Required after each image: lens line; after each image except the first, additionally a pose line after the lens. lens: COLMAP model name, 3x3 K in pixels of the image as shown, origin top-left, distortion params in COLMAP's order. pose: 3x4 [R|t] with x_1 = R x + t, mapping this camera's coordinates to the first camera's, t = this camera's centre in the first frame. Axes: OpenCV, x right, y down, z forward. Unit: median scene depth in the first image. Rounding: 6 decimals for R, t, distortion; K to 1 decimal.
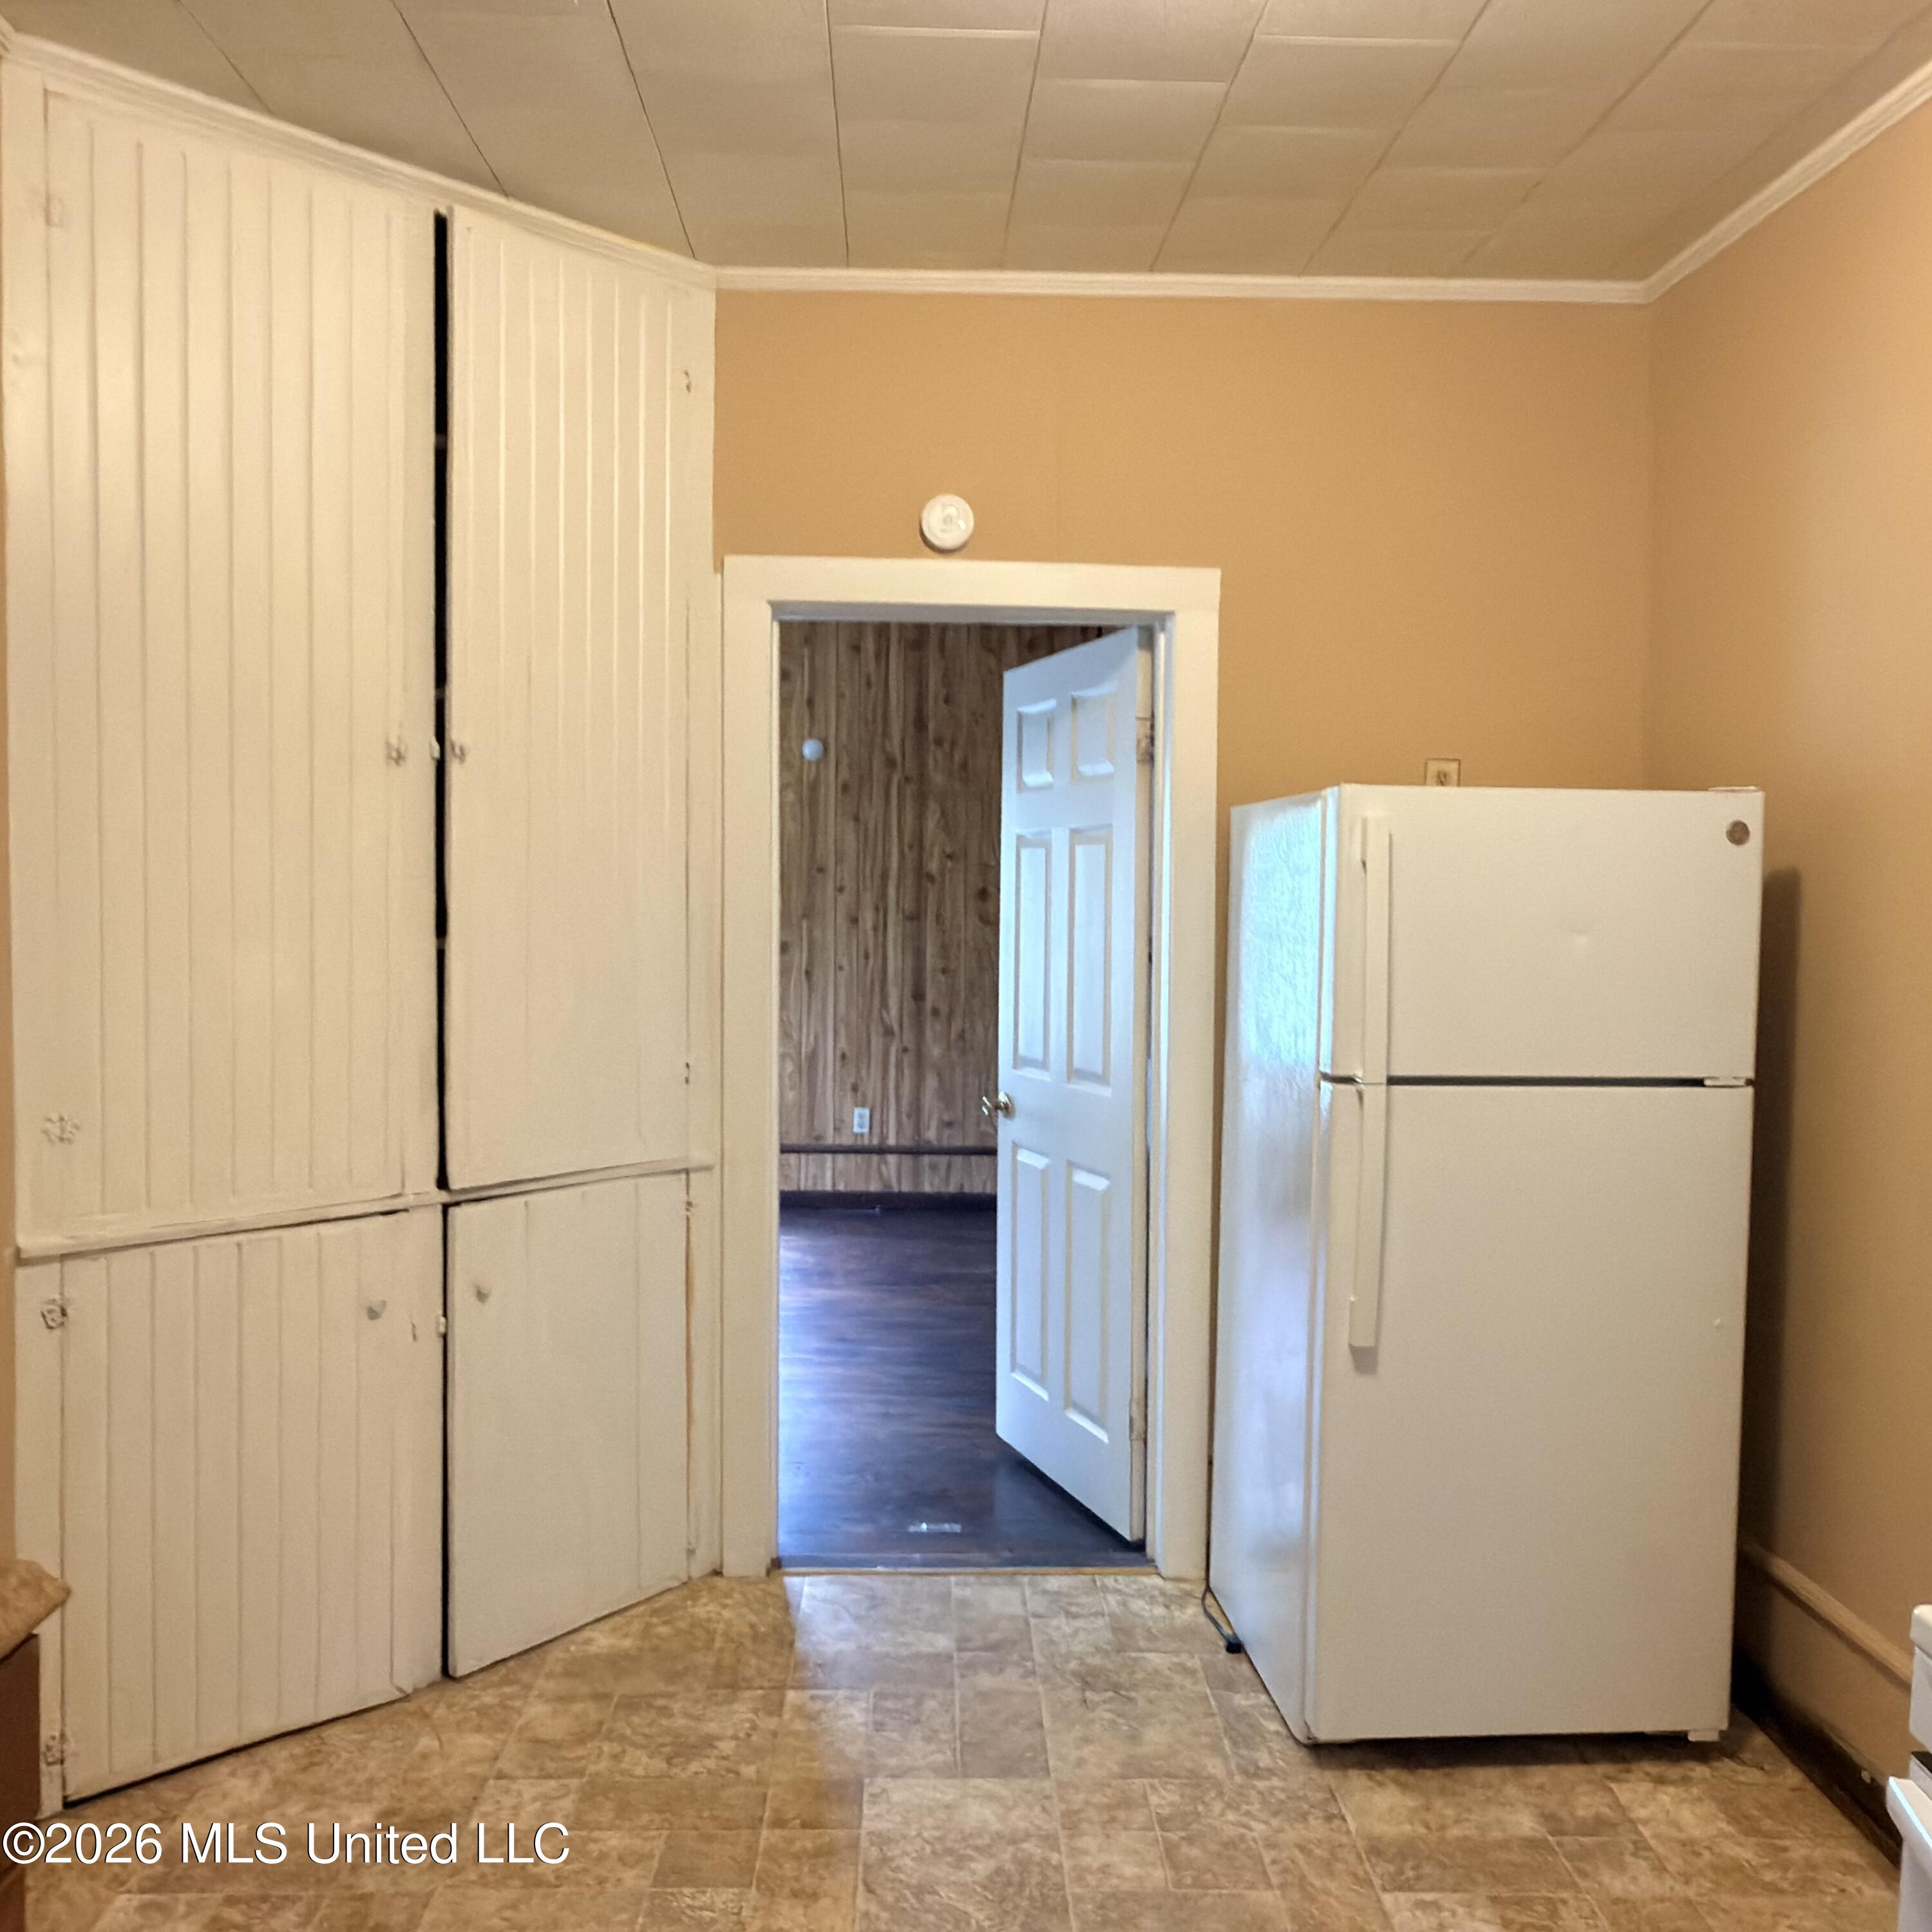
lens RADIAL K [[1752.4, 0, 957.1], [0, 1752.4, 967.2], [0, 0, 1]] dist [0.019181, 0.000000]
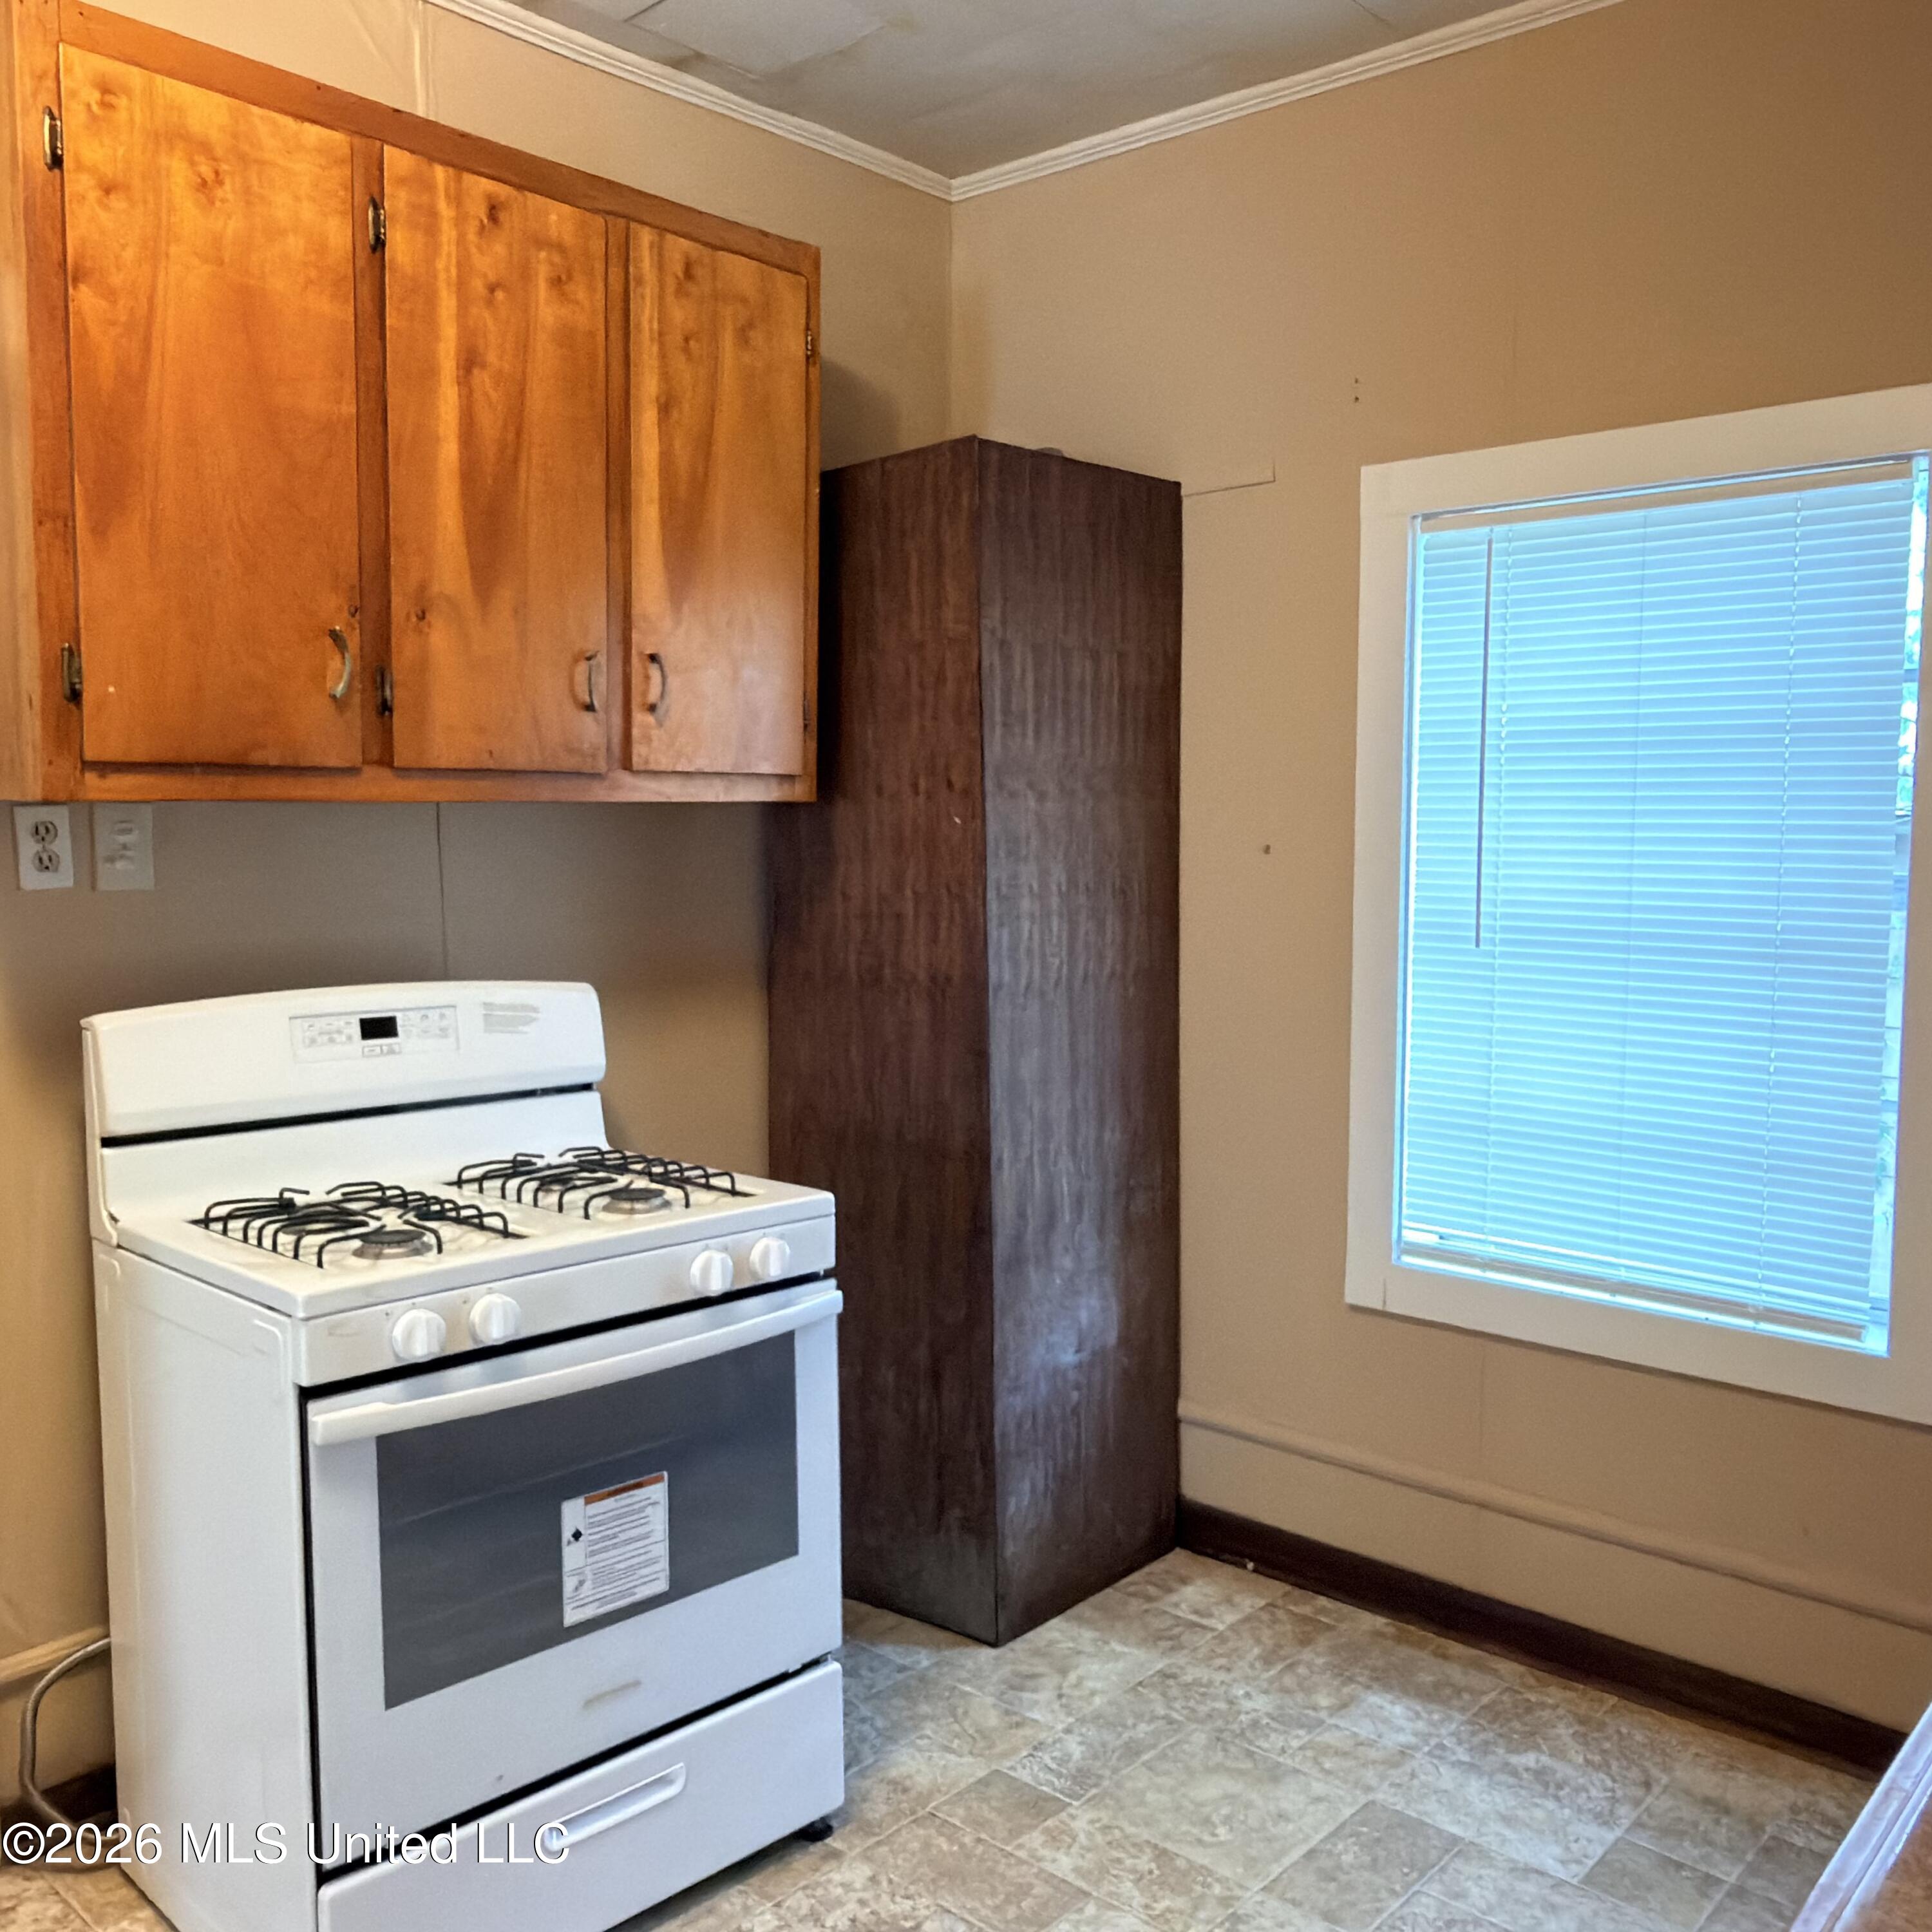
lens RADIAL K [[1752.4, 0, 965.2], [0, 1752.4, 964.1], [0, 0, 1]] dist [0.019181, 0.000000]
pose [[-0.731753, -0.072036, 0.677753, -0.393186], [0.030024, 0.990027, 0.137644, -0.091395], [-0.680908, 0.121070, -0.722292, 1.838936]]
